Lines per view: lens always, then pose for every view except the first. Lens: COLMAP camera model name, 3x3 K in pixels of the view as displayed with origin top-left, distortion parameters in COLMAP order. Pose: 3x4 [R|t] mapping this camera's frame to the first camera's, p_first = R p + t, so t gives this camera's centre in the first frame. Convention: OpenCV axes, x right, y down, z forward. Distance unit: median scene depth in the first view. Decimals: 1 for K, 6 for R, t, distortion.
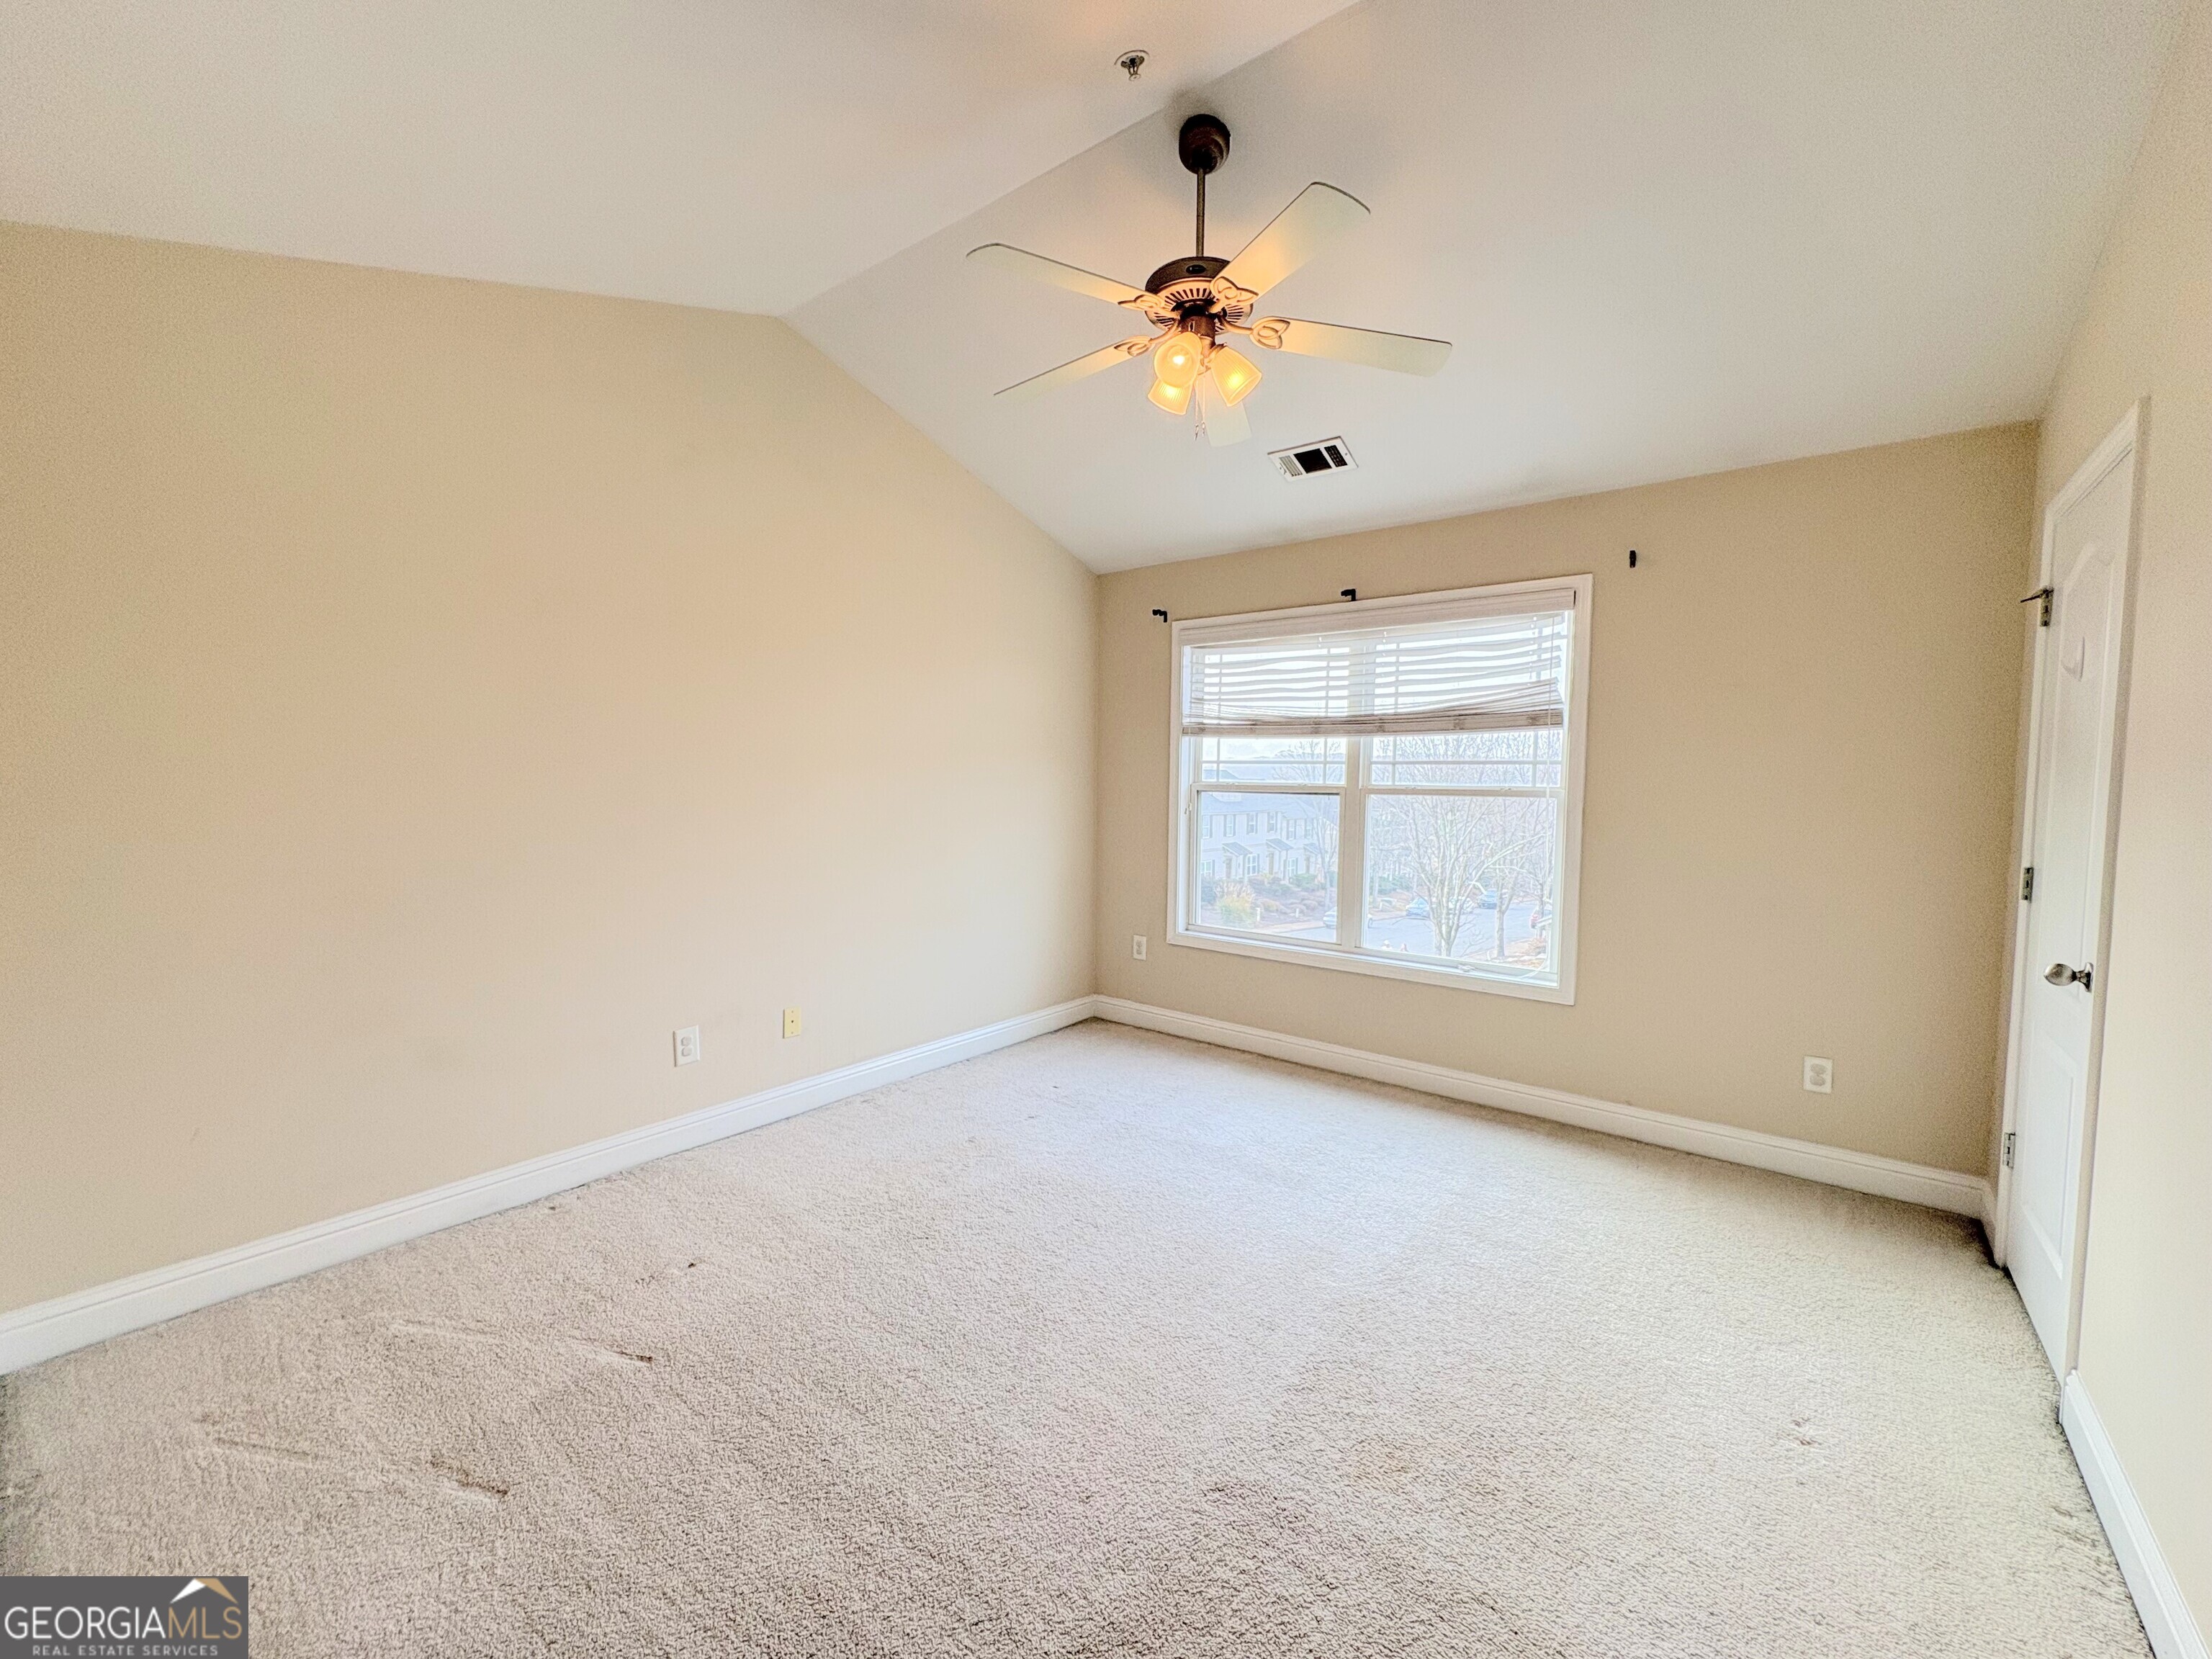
lens RADIAL K [[883.5, 0, 1106.0], [0, 883.5, 829.5], [0, 0, 1]] dist [-0.001109, -0.000330]
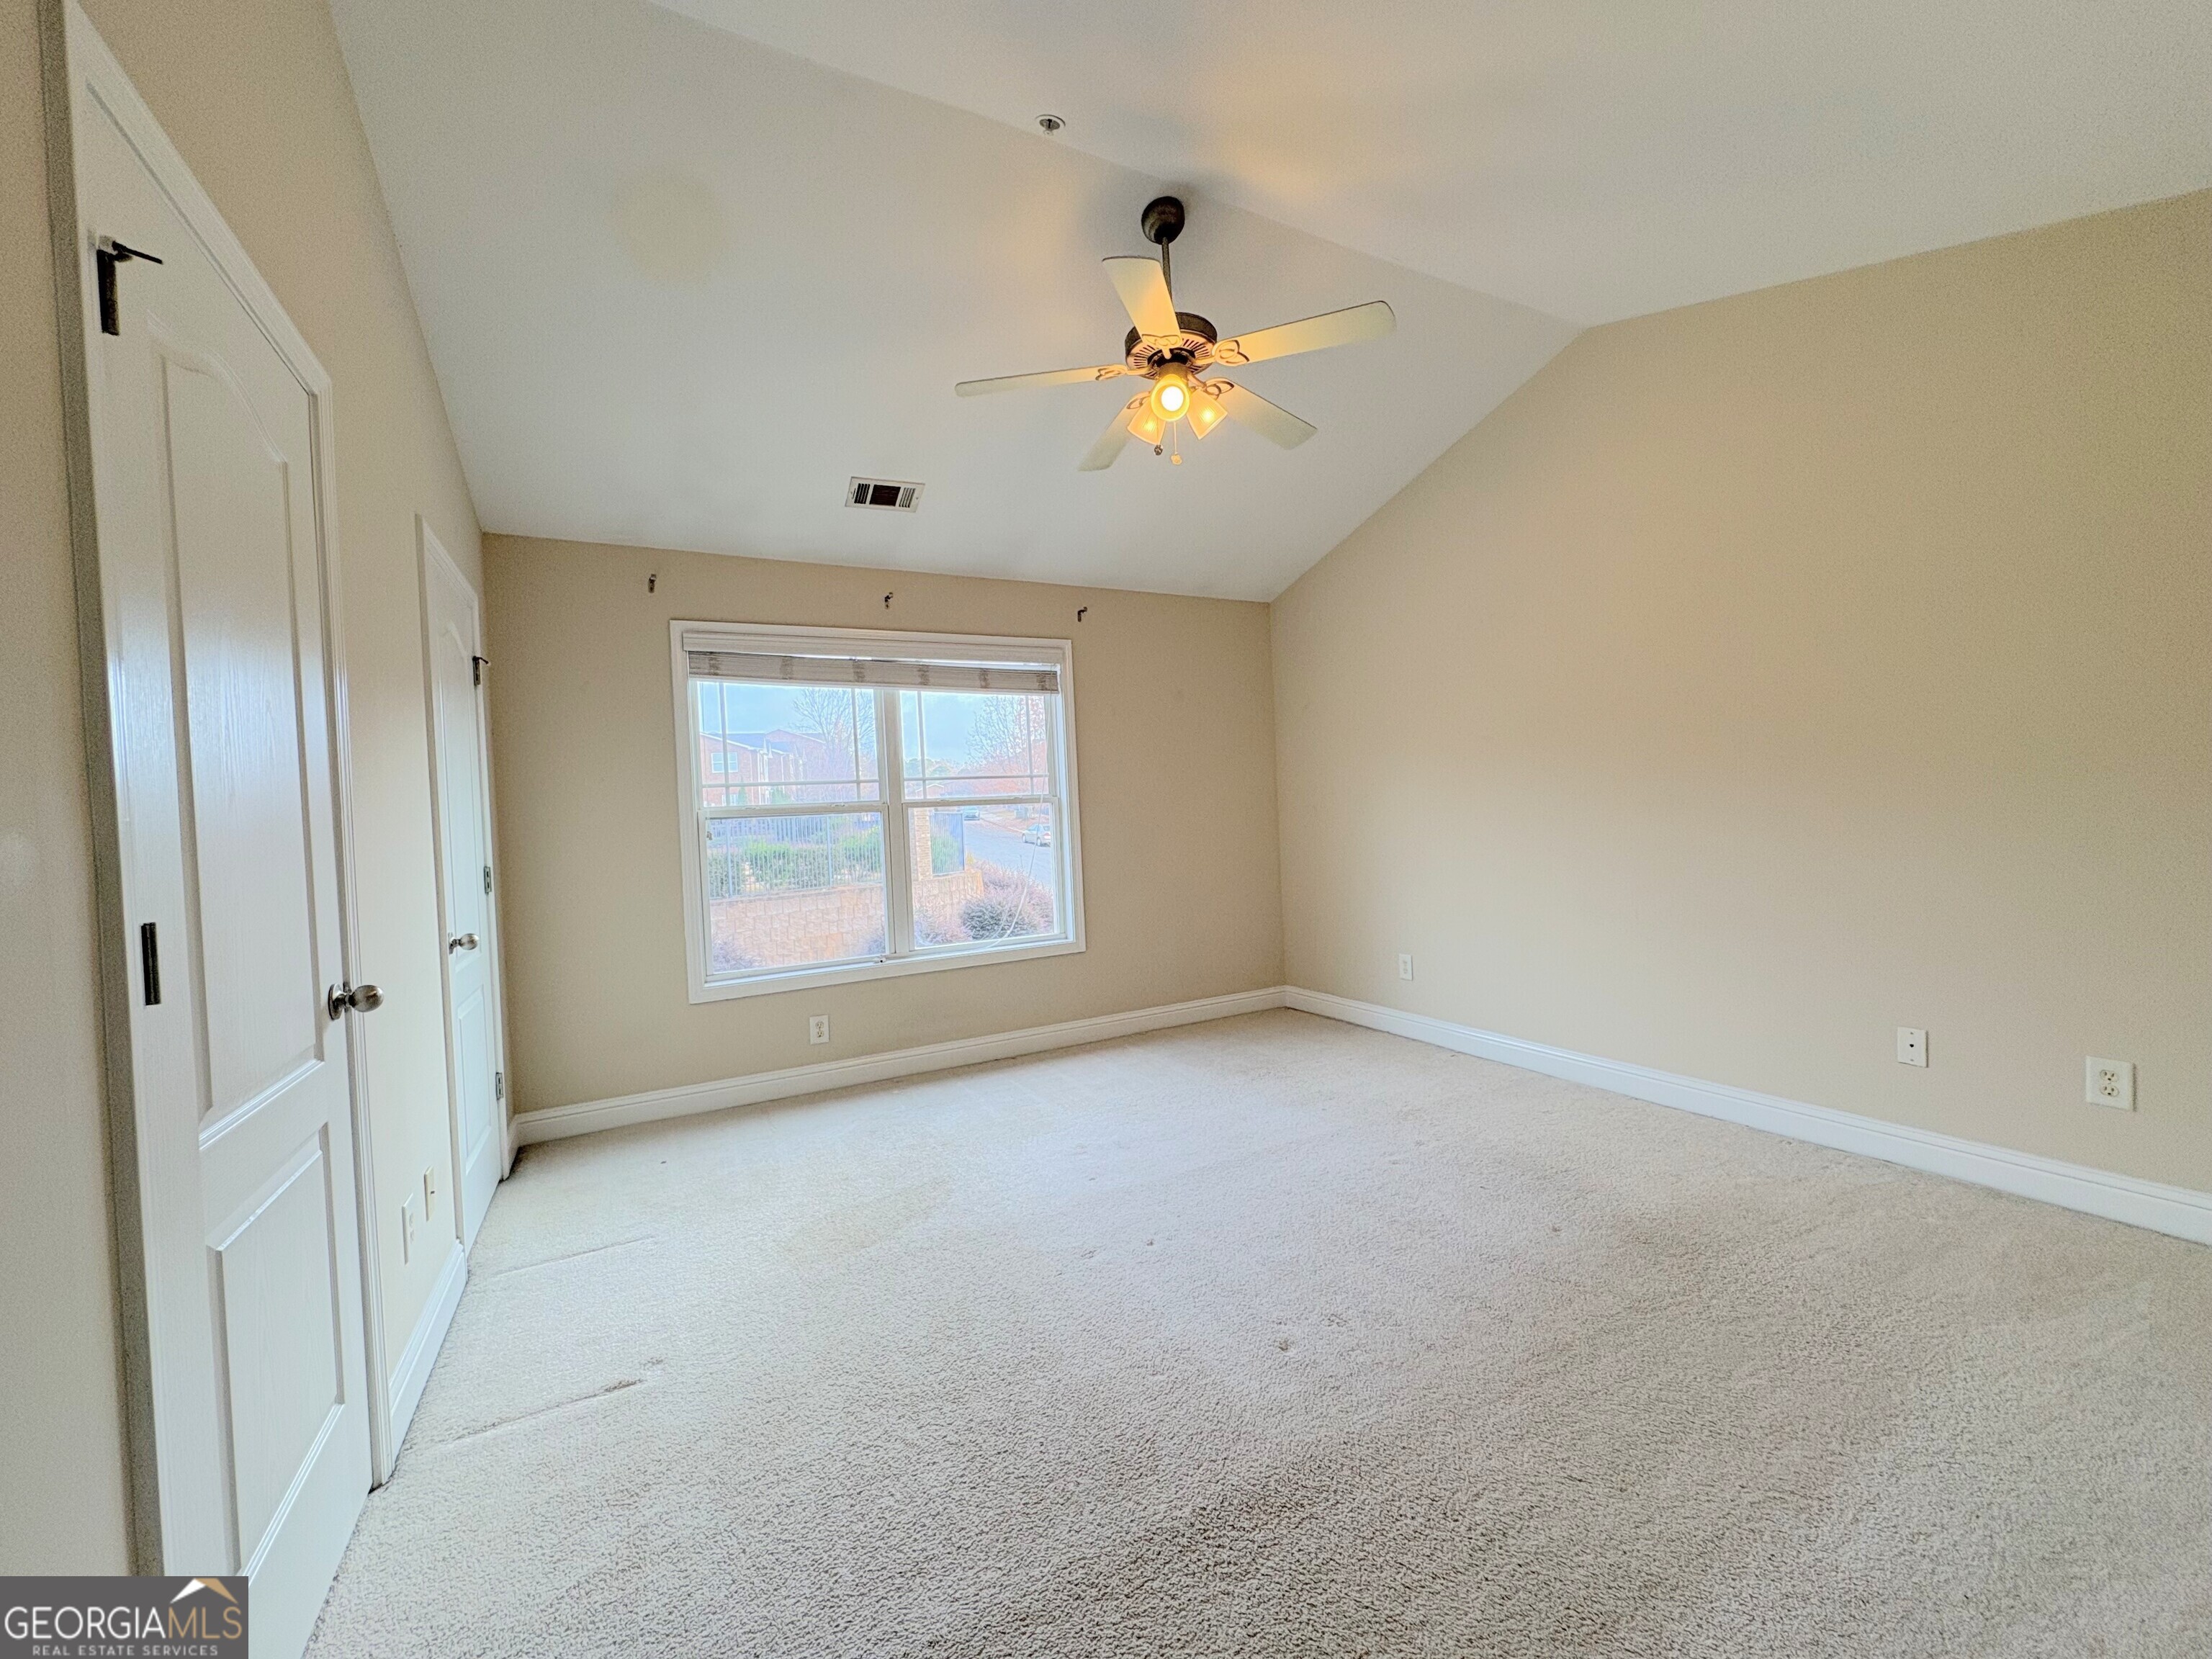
lens RADIAL K [[883.5, 0, 1106.0], [0, 883.5, 829.5], [0, 0, 1]] dist [-0.001109, -0.000330]
pose [[0.433123, -0.072494, 0.898415, -0.576384], [0.096958, 0.994724, 0.033523, -0.028693], [-0.896105, 0.072589, 0.437866, 0.313840]]
